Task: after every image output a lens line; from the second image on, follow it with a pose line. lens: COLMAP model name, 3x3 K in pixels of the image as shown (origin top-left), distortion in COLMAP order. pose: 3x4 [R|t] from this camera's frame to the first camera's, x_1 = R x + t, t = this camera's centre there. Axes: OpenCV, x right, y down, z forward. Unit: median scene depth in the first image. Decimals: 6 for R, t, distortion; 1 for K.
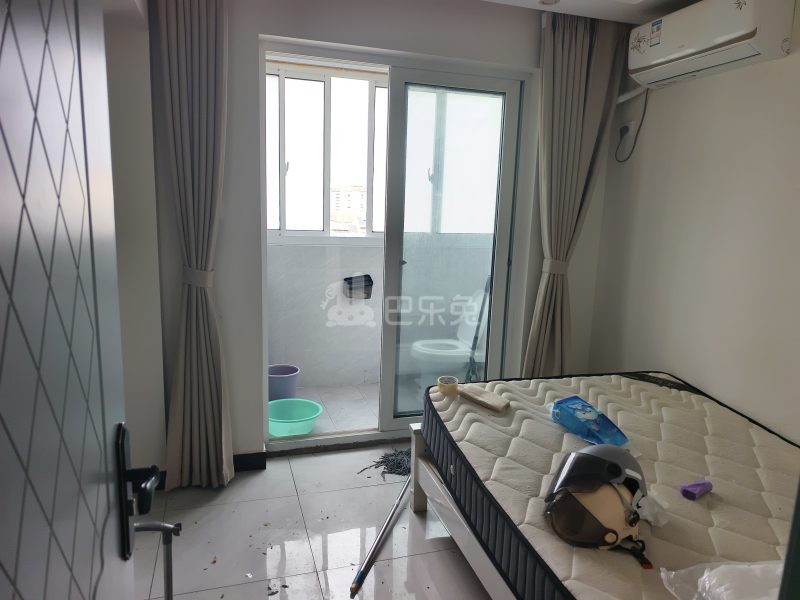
lens RADIAL K [[553.8, 0, 395.9], [0, 553.8, 299.7], [0, 0, 1]] dist [0.000569, -0.002196]
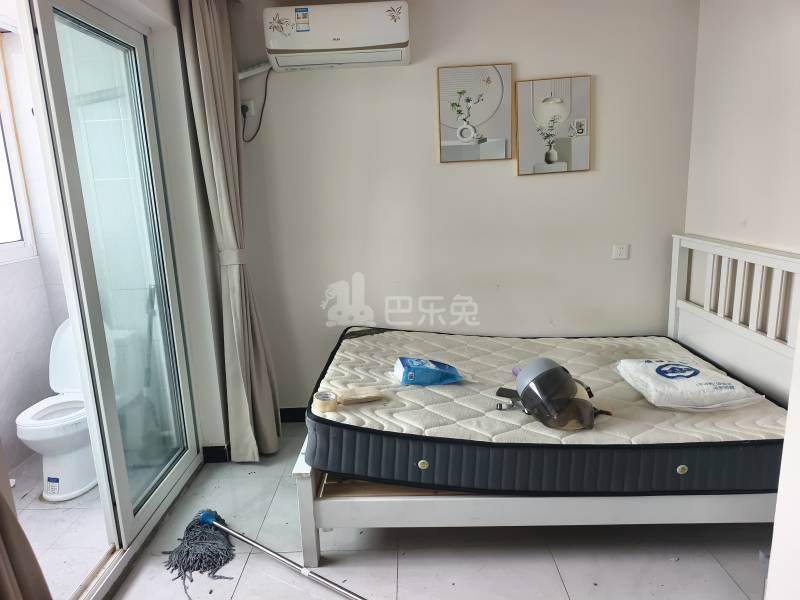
lens RADIAL K [[553.8, 0, 399.1], [0, 553.8, 299.3], [0, 0, 1]] dist [0.000569, -0.002196]
pose [[0.315264, -0.239972, 0.918162, -0.565882], [0.215244, 0.960368, 0.177096, -0.113141], [-0.924272, 0.141797, 0.354422, 0.519726]]
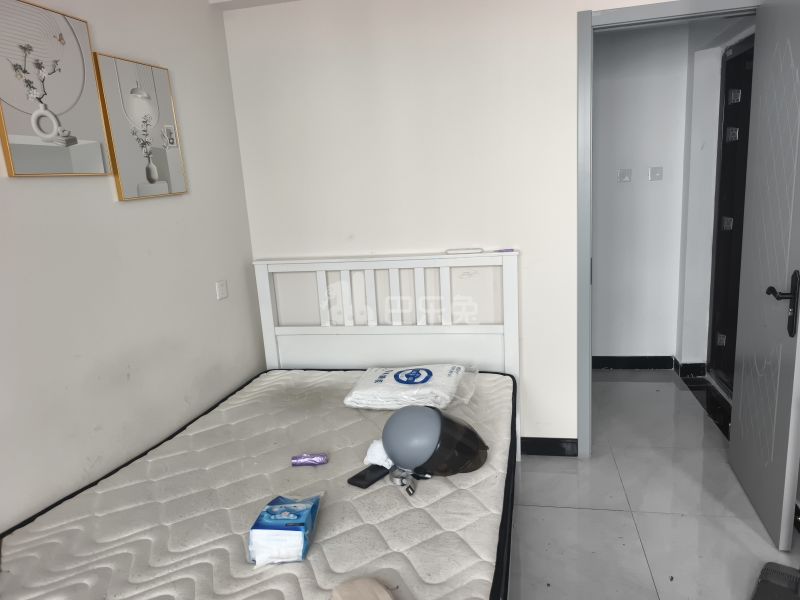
lens RADIAL K [[553.8, 0, 402.1], [0, 553.8, 296.6], [0, 0, 1]] dist [0.000569, -0.002196]
pose [[-0.868394, -0.076979, 0.489863, -0.072671], [0.123876, 0.922879, 0.364622, -0.207711], [-0.480152, 0.377318, -0.791887, 1.115746]]
